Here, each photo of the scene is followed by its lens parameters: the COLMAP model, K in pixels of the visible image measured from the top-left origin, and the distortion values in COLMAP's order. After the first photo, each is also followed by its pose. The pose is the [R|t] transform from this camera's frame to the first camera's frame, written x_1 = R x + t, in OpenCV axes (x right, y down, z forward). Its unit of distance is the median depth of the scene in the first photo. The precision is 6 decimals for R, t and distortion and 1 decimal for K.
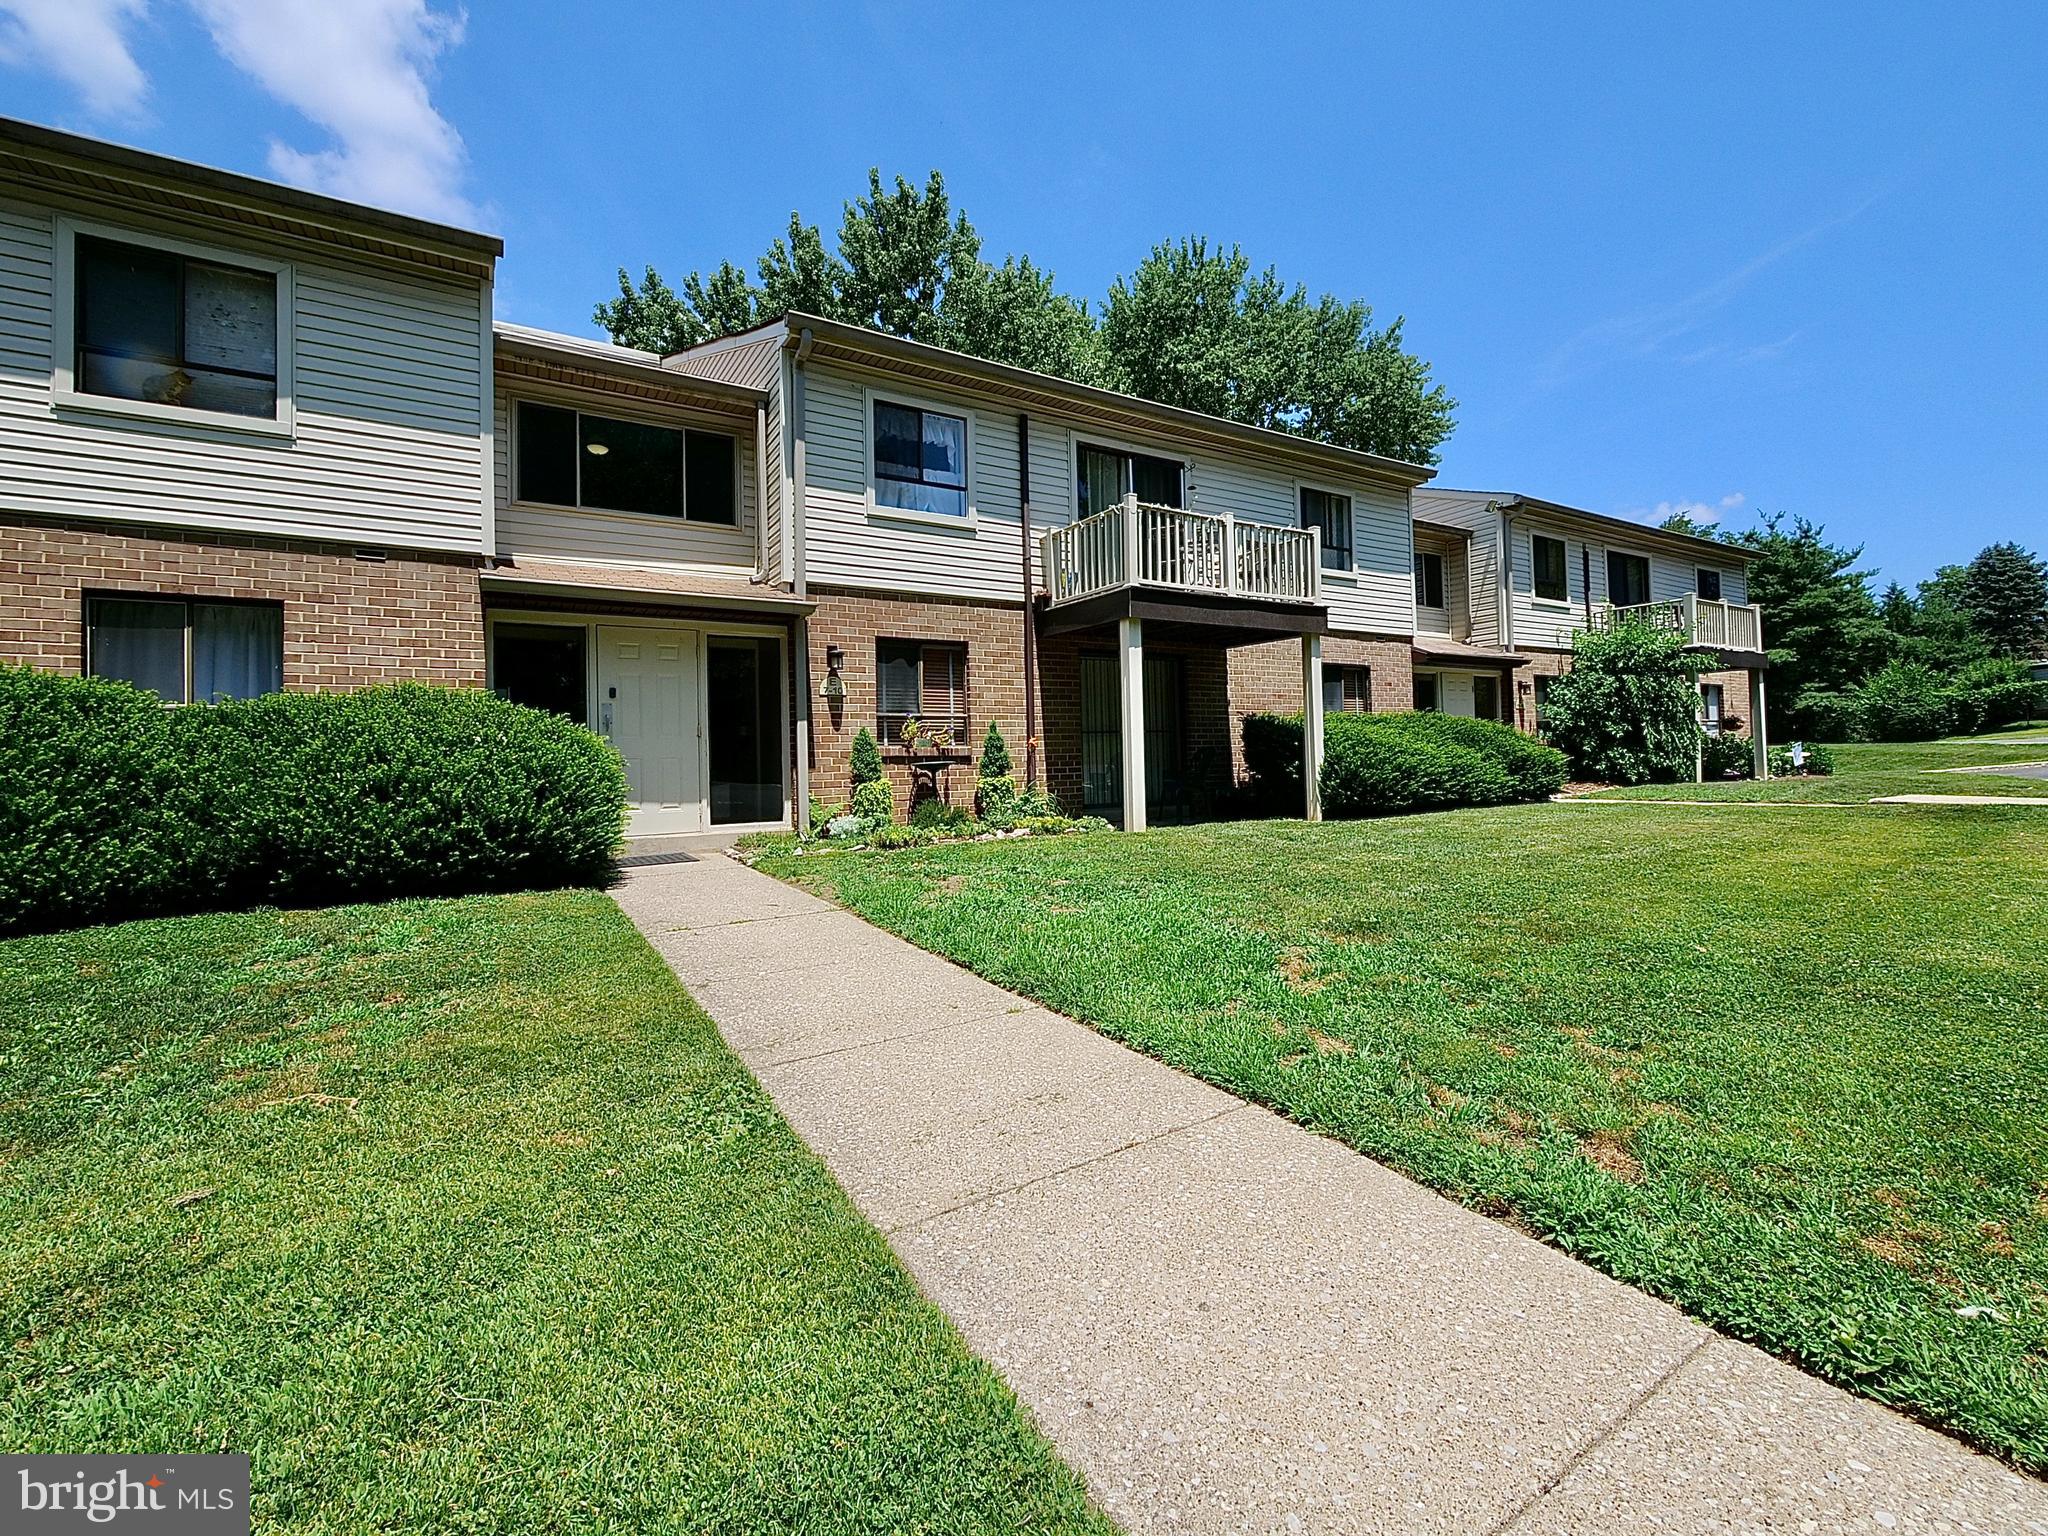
lens RADIAL K [[913.6, 0, 1043.0], [0, 913.6, 725.6], [0, 0, 1]] dist [-0.001138, 0.000153]
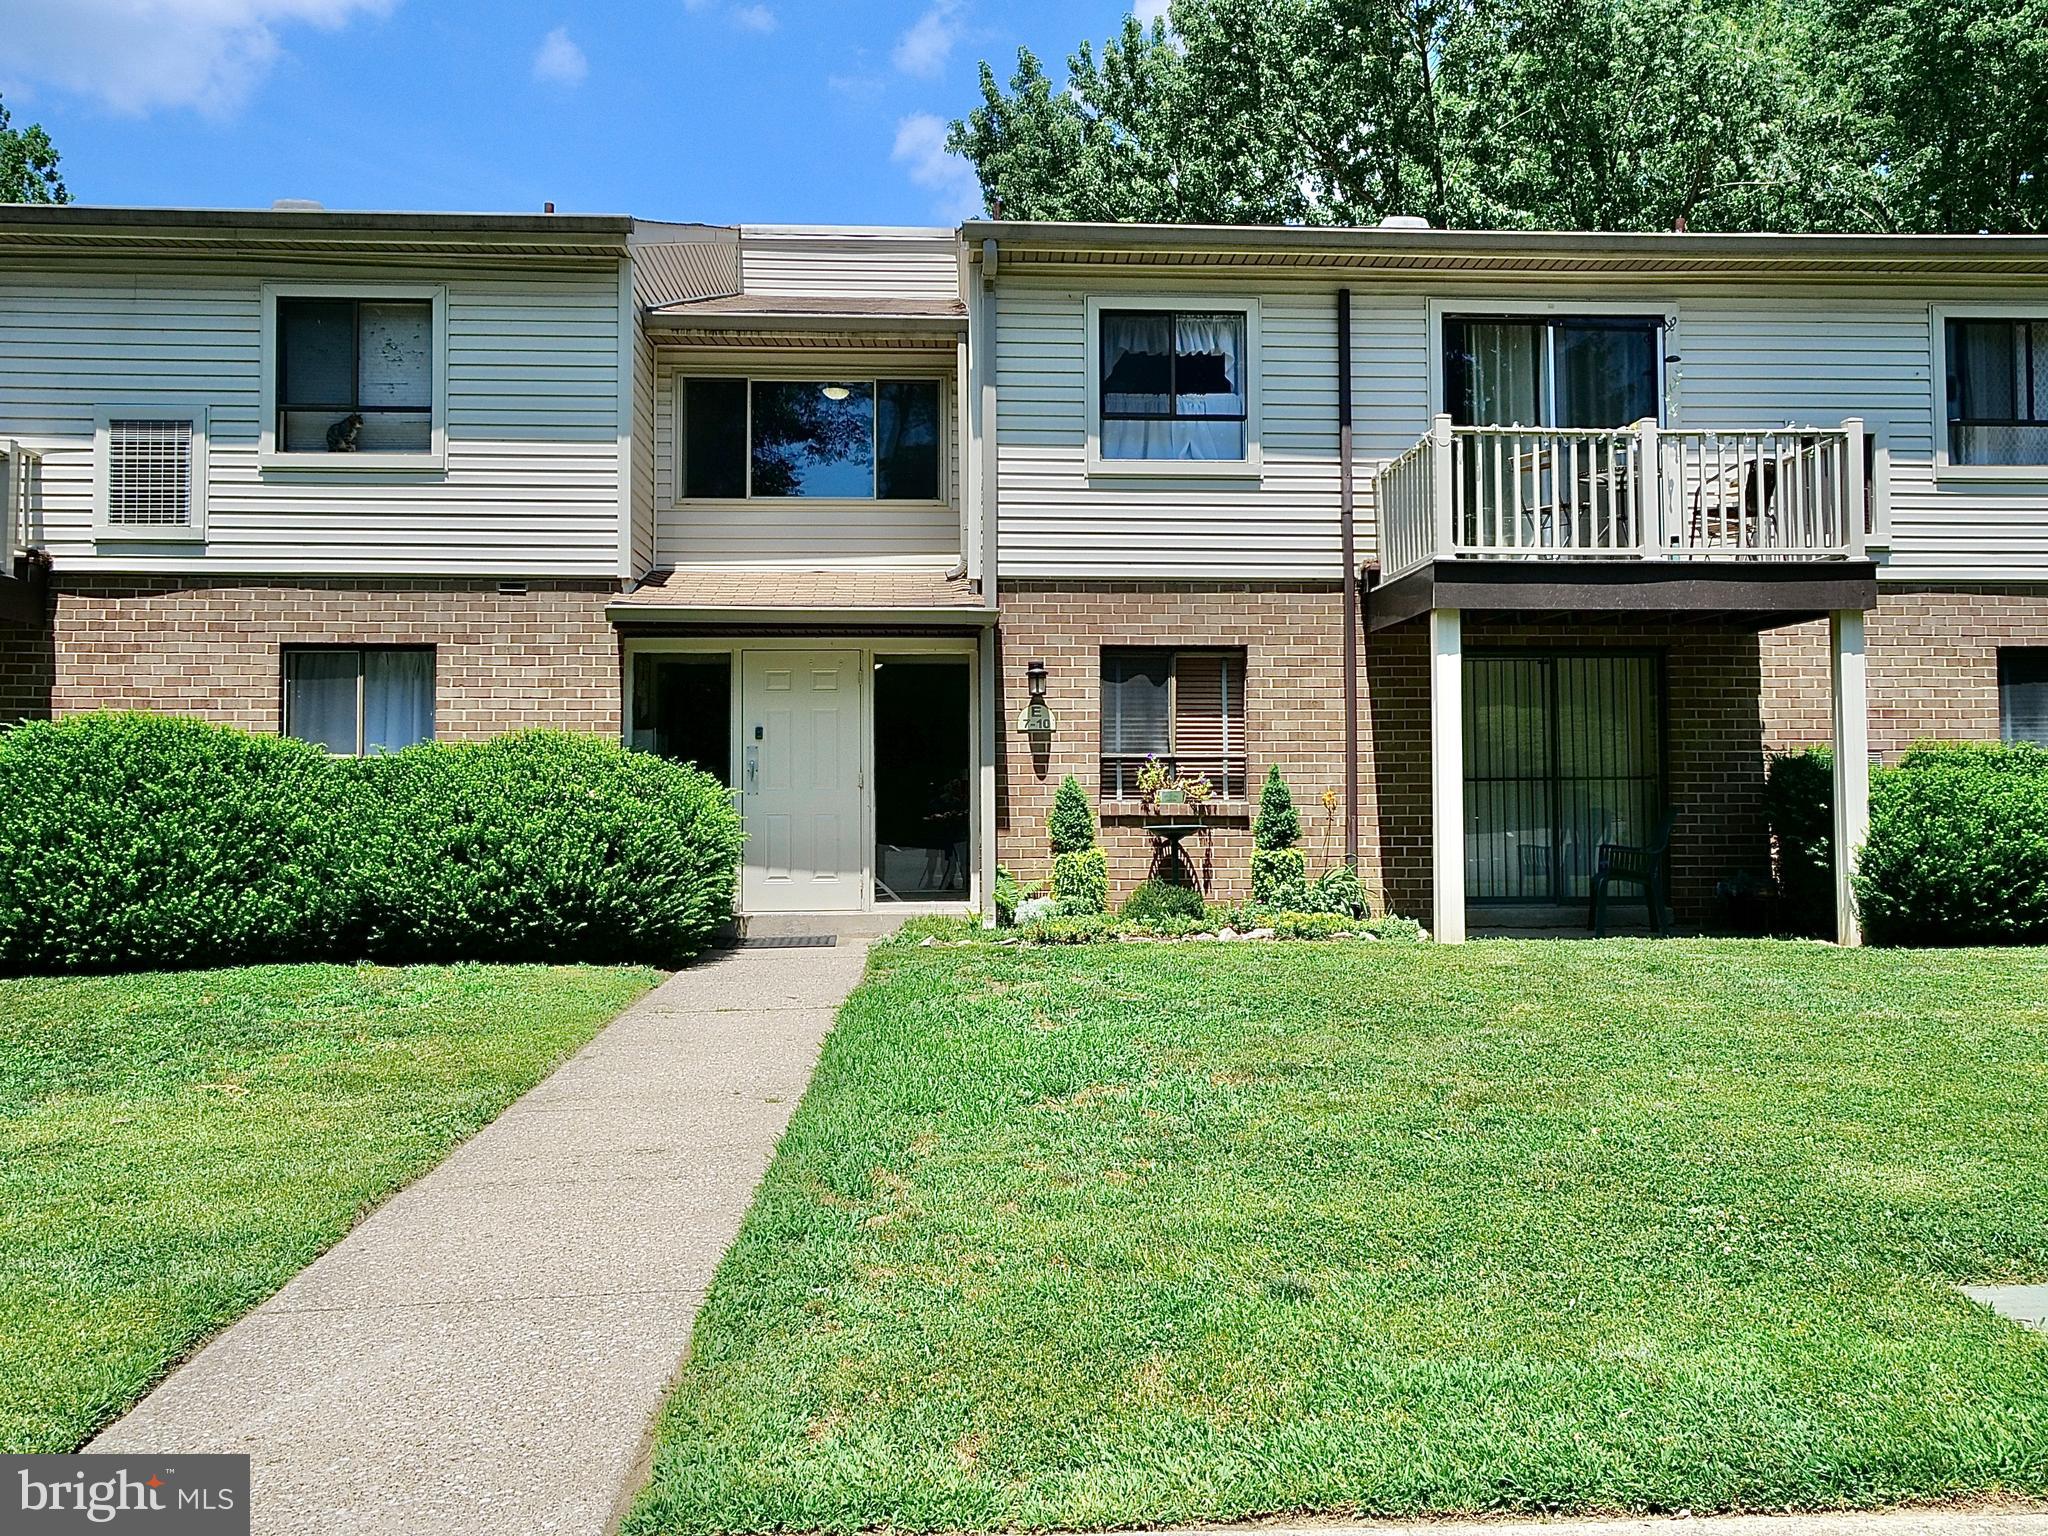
lens RADIAL K [[1719.5, 0, 1030.4], [0, 1719.5, 697.1], [0, 0, 1]] dist [0.017694, 0.009086]
pose [[0.873708, -0.011470, -0.486316, 0.433825], [0.004129, 0.999861, -0.016164, -0.037818], [0.486434, 0.012114, 0.873633, -0.196723]]
